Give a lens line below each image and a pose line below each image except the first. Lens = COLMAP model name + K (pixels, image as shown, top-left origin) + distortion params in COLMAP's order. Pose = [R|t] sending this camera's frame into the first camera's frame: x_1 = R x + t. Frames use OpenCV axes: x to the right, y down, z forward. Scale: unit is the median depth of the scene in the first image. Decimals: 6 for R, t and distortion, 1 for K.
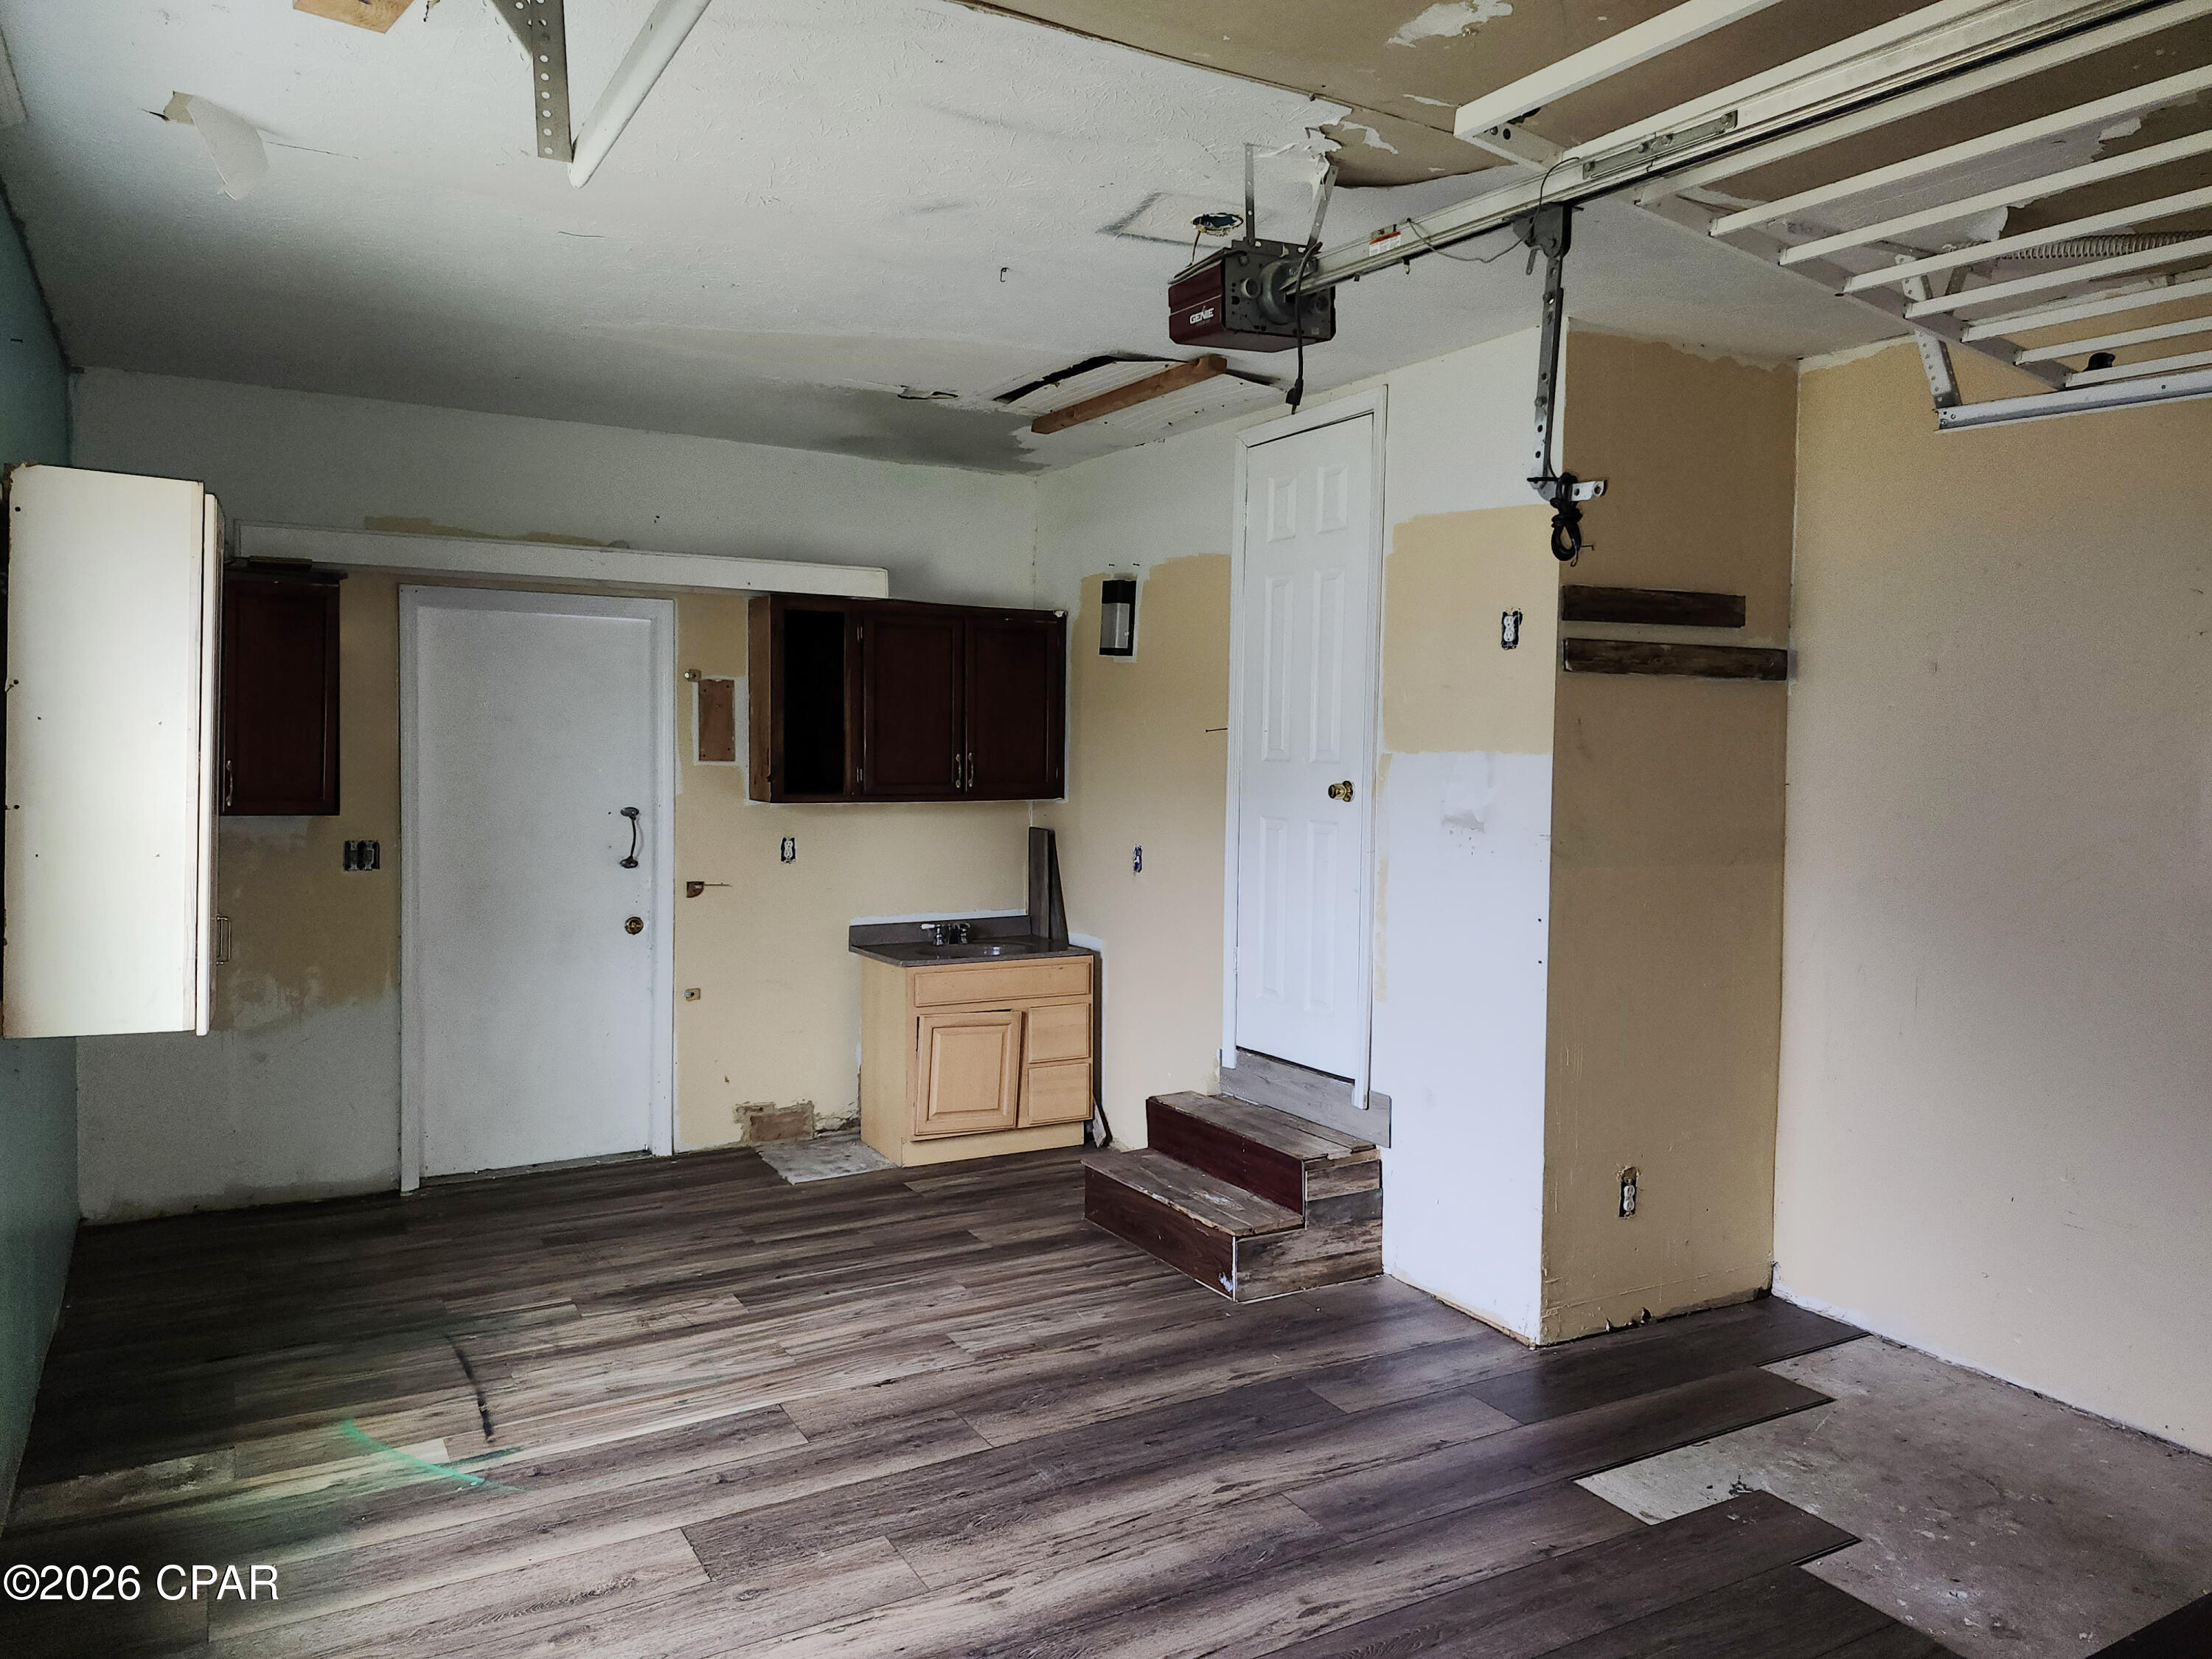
lens RADIAL K [[1528.2, 0, 1115.2], [0, 1528.2, 820.6], [0, 0, 1]] dist [0.084632, -0.099888]
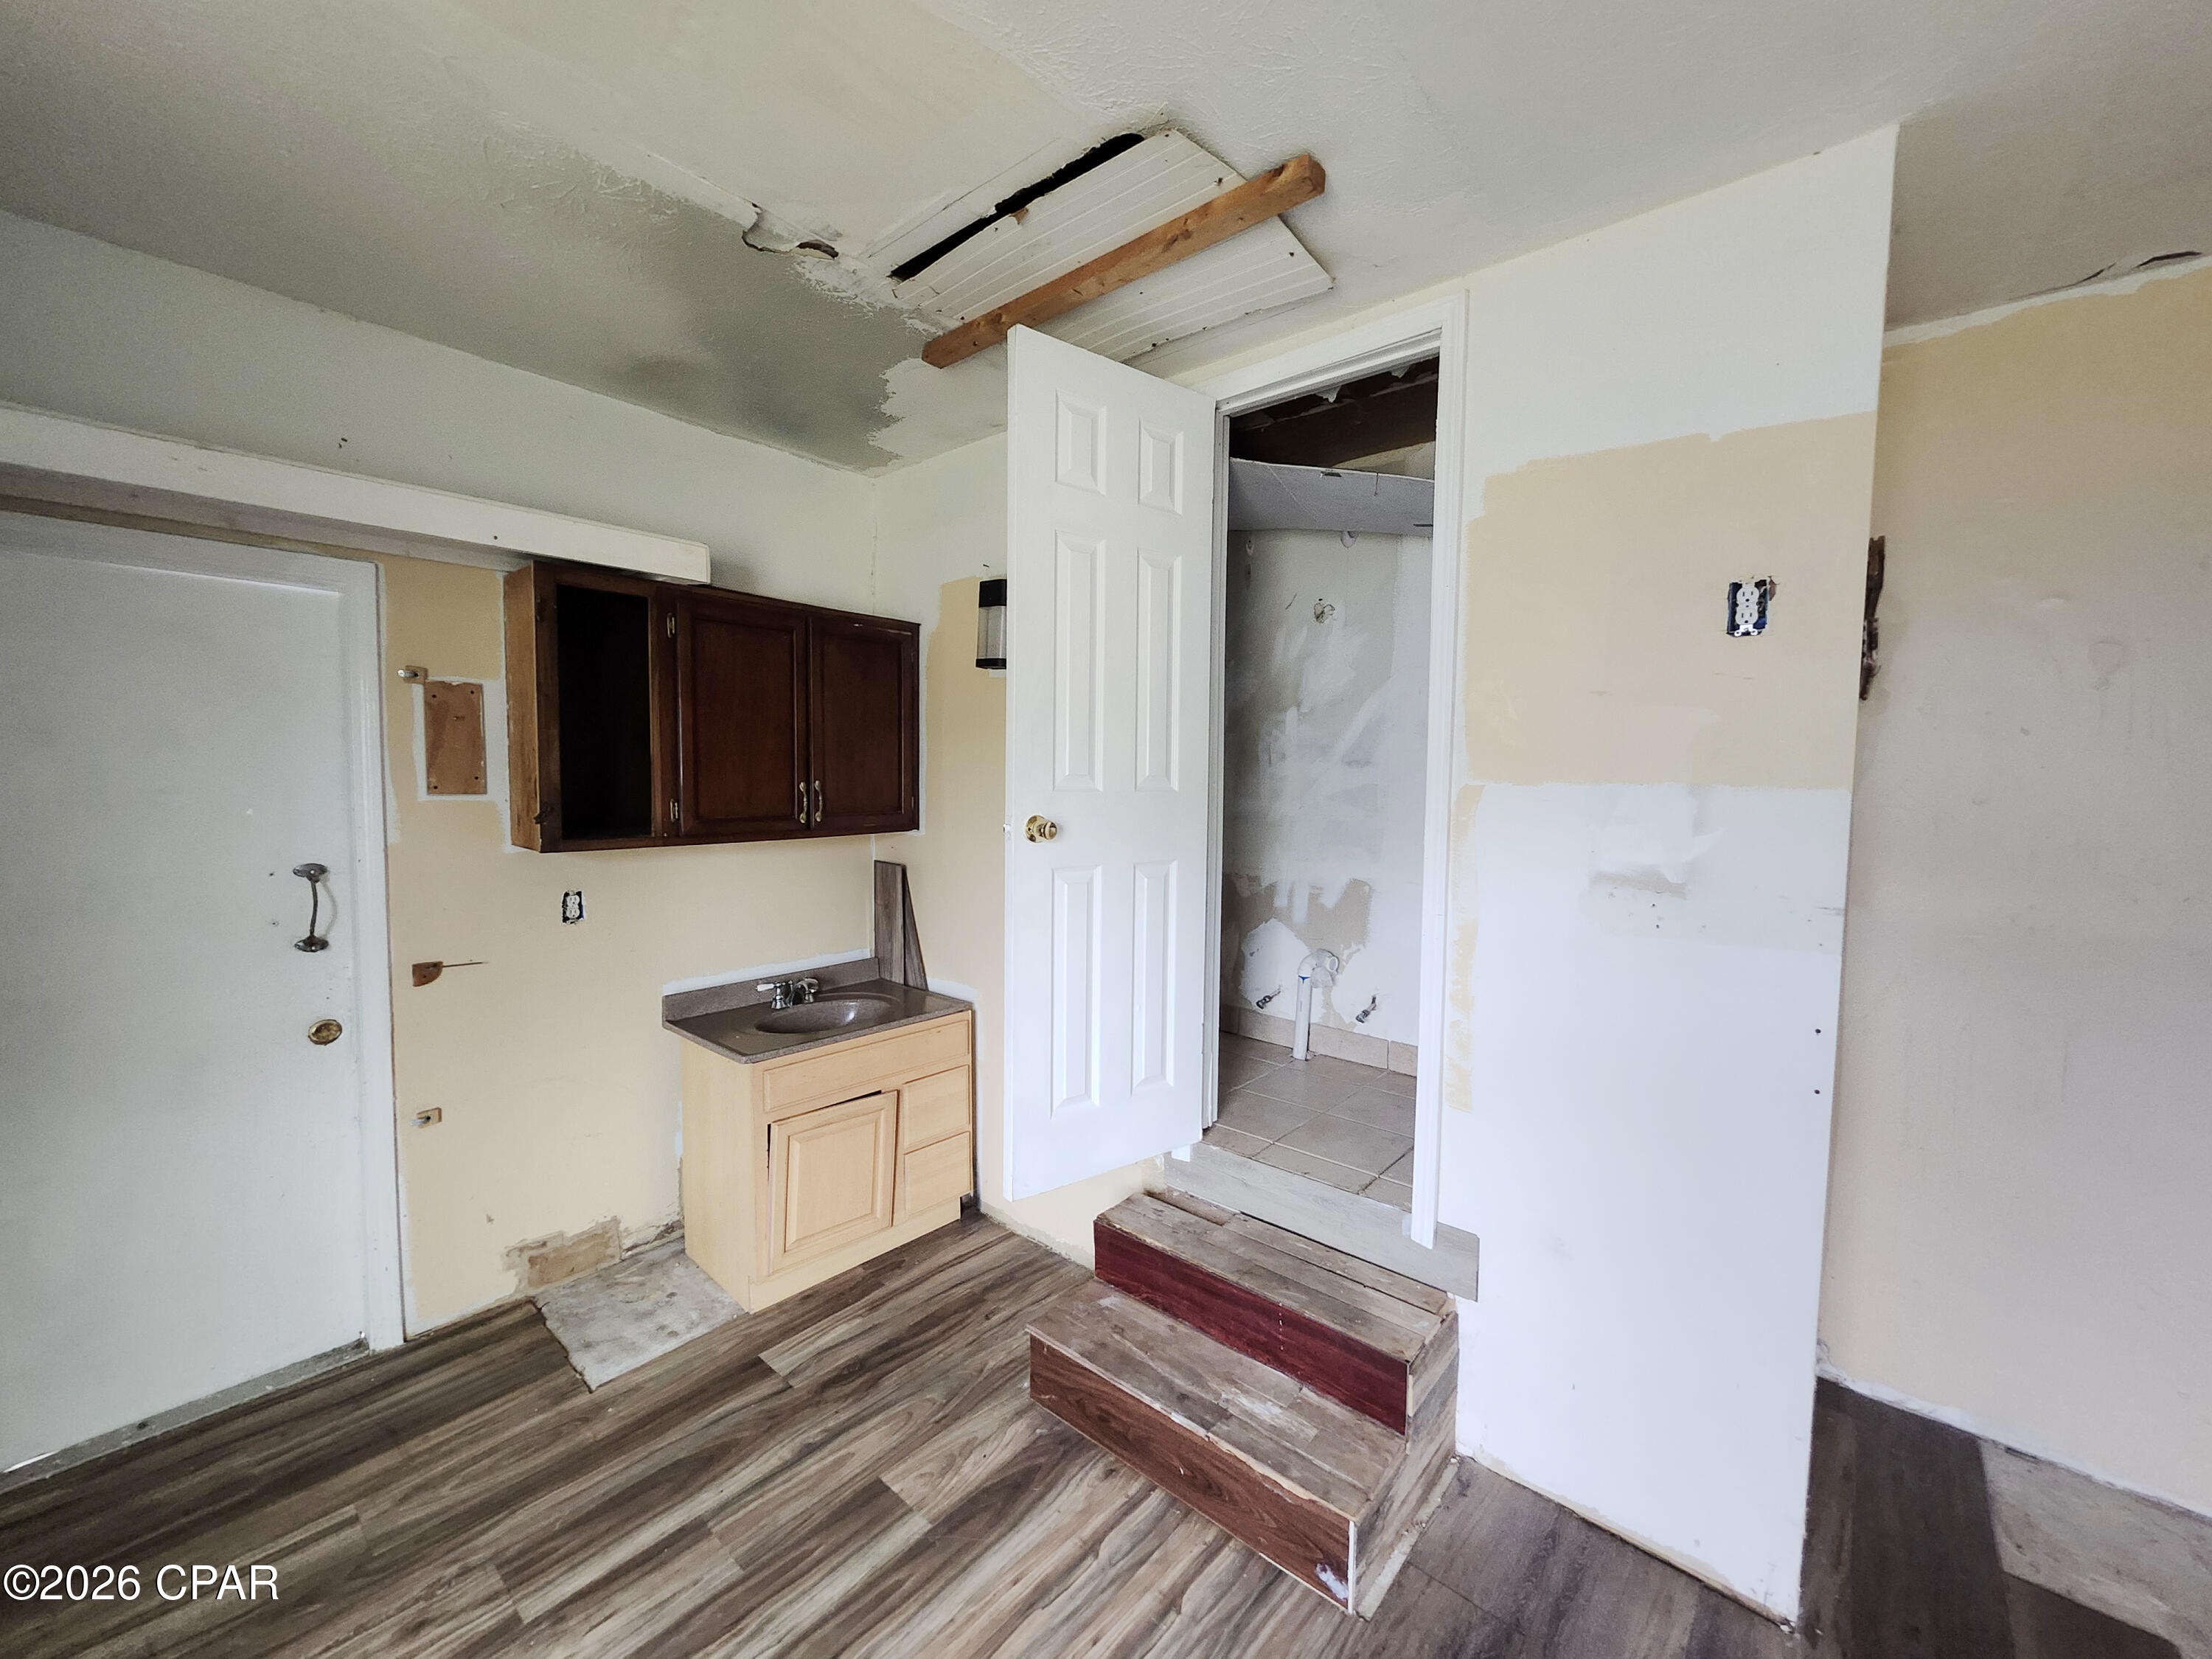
lens RADIAL K [[870.5, 0, 1104.8], [0, 870.5, 826.4], [0, 0, 1]] dist [-0.000018, -0.001070]
pose [[0.946575, -0.021602, 0.321761, -0.102588], [0.015719, 0.999659, 0.020870, -0.027706], [-0.322102, -0.014697, 0.946591, 0.513734]]
